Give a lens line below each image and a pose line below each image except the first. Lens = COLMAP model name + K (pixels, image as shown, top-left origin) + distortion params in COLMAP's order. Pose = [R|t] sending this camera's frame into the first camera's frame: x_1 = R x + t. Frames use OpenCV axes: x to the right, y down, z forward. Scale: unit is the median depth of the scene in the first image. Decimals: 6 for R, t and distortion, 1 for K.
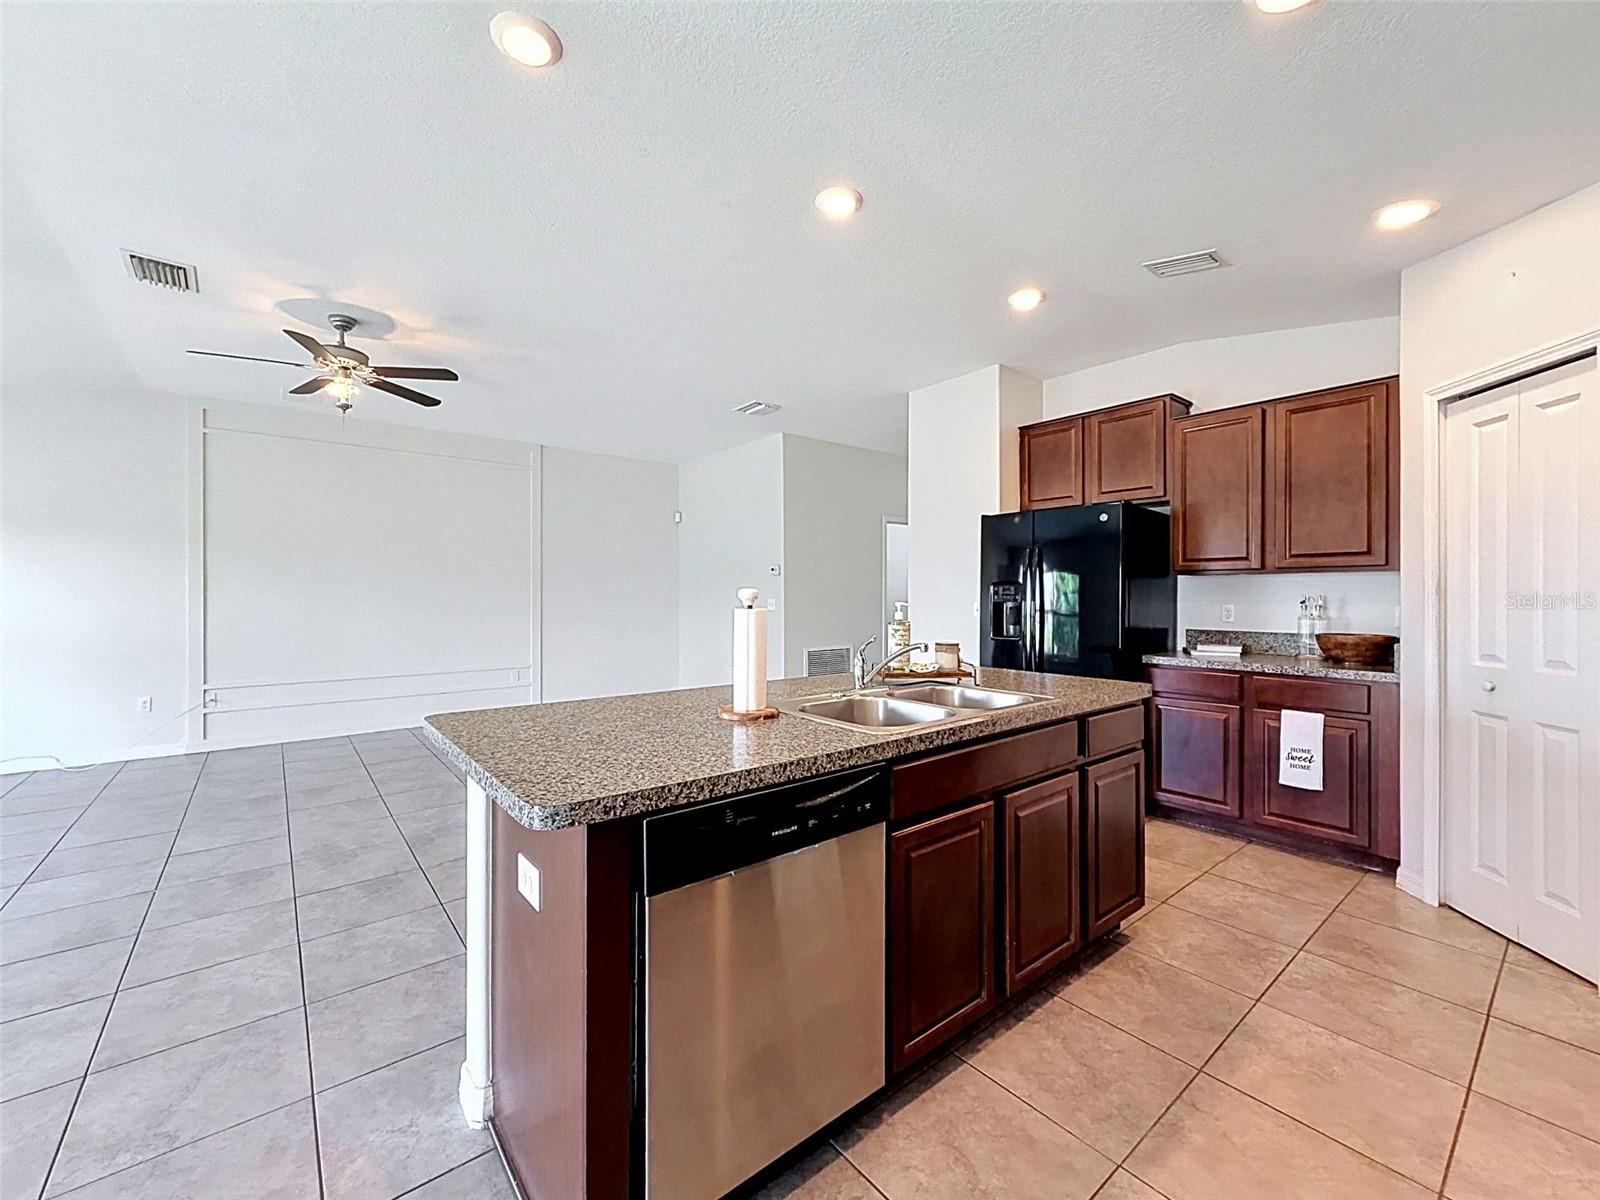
lens RADIAL K [[648.2, 0, 798.8], [0, 648.2, 599.9], [0, 0, 1]] dist [0.003738, -0.000763]
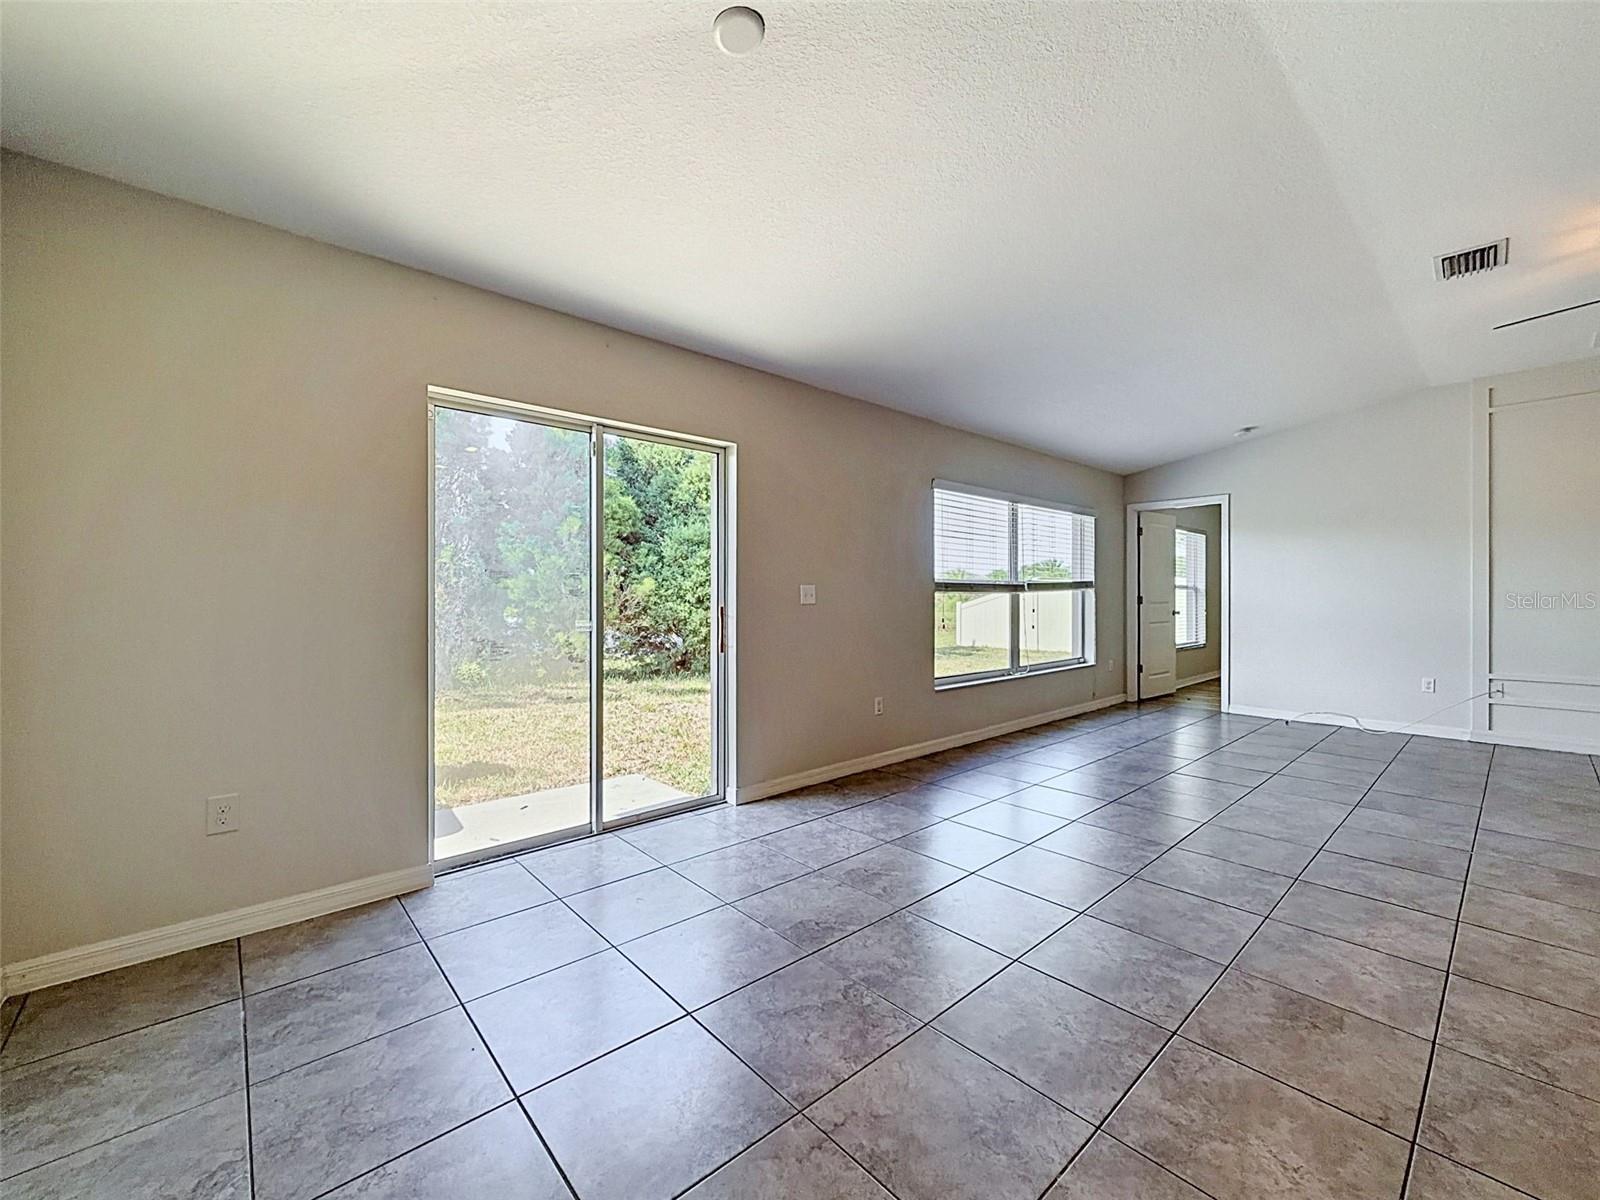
lens RADIAL K [[648.2, 0, 801.3], [0, 648.2, 593.8], [0, 0, 1]] dist [0.003738, -0.000763]
pose [[0.047278, -0.004267, -0.998873, 0.003798], [-0.006894, 0.999966, -0.004598, 0.039537], [0.998858, 0.007104, 0.047247, -0.113549]]
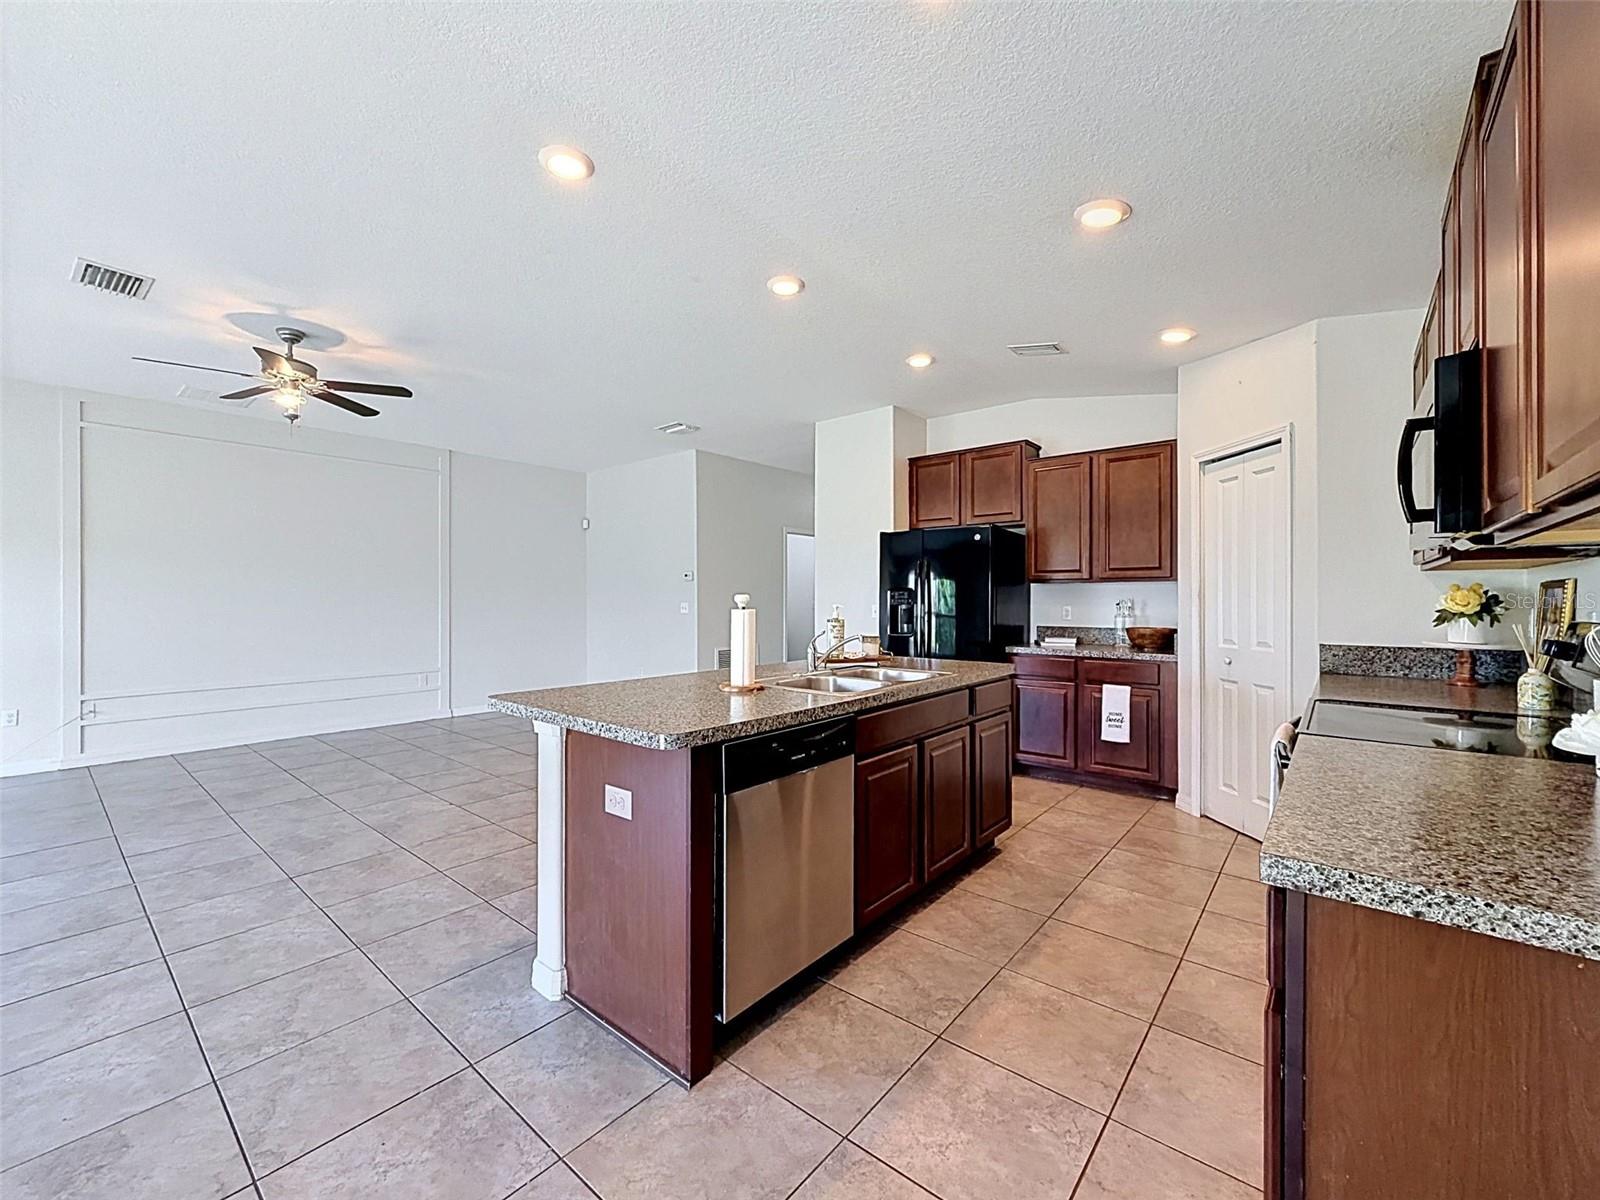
lens RADIAL K [[648.2, 0, 797.5], [0, 648.2, 604.4], [0, 0, 1]] dist [0.003738, -0.000763]
pose [[0.982141, -0.002335, 0.188134, -0.127070], [0.002191, 0.999997, 0.000975, 0.001393], [-0.188135, -0.000545, 0.982143, -0.196075]]
